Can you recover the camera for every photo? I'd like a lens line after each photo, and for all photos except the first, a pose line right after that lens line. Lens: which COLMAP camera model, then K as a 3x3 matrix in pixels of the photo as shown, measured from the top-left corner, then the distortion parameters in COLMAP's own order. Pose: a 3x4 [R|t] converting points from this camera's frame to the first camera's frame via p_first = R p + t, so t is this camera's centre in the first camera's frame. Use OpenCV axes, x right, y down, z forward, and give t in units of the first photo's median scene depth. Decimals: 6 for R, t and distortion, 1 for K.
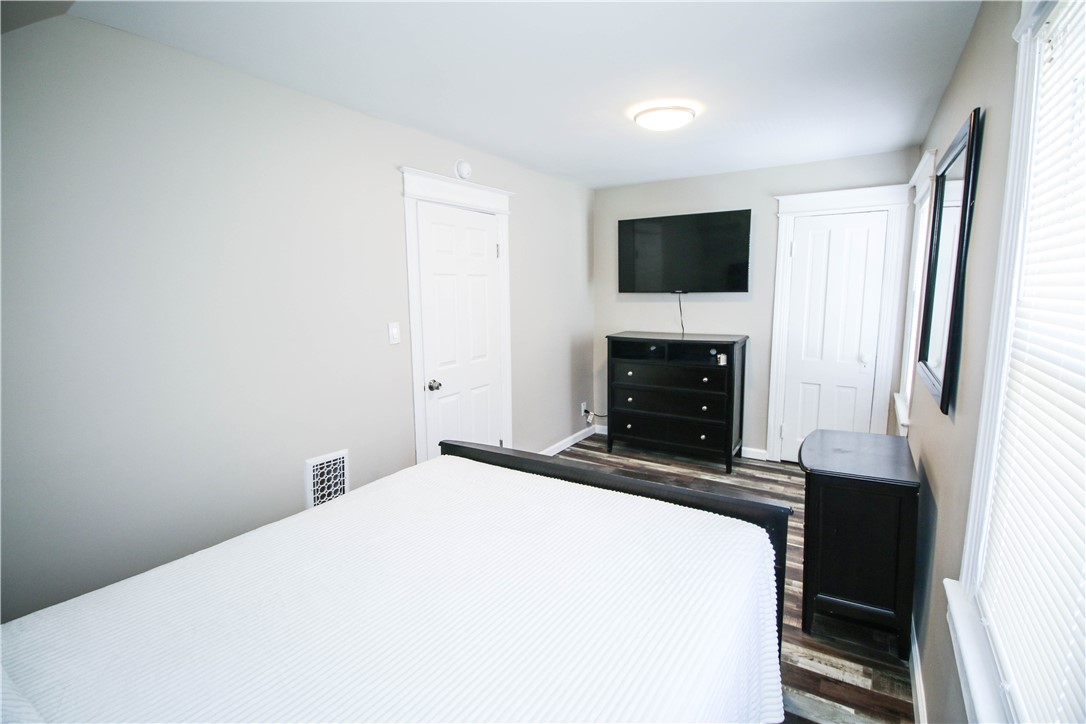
lens RADIAL K [[517.0, 0, 542.5], [0, 517.0, 355.2], [0, 0, 1]] dist [0.000859, -0.013298]
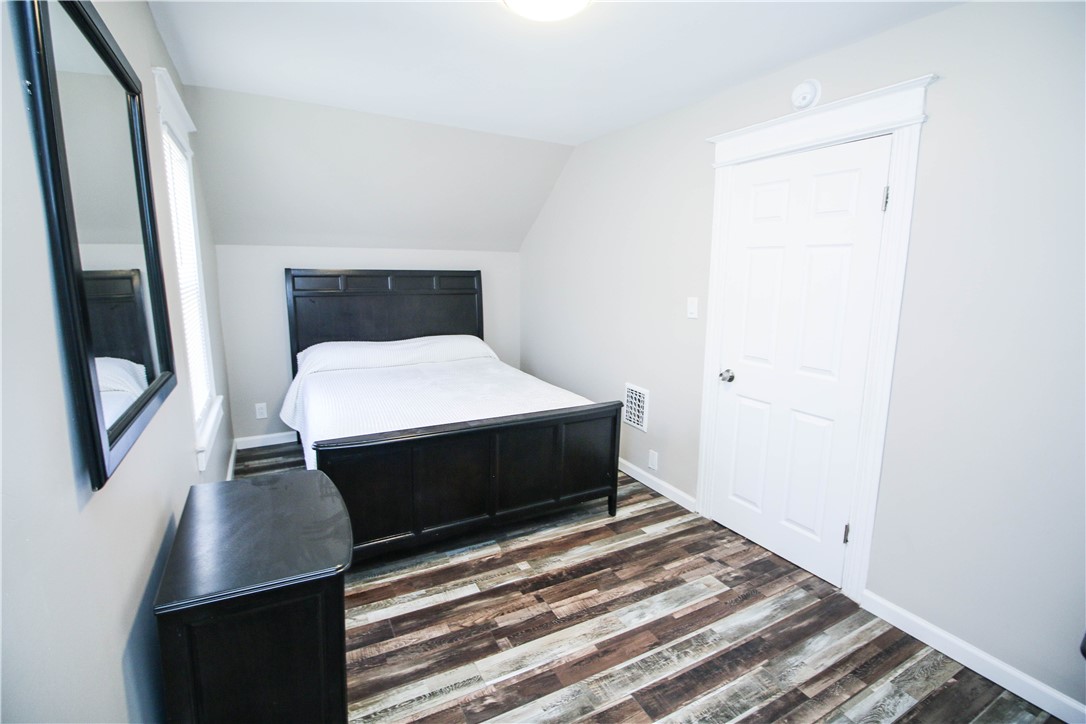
lens RADIAL K [[517.0, 0, 542.5], [0, 517.0, 355.2], [0, 0, 1]] dist [0.000859, -0.013298]
pose [[-0.494724, 0.159903, -0.854212, 0.698602], [-0.115602, 0.962083, 0.247048, -0.158053], [0.861327, 0.220969, -0.457481, 1.133537]]
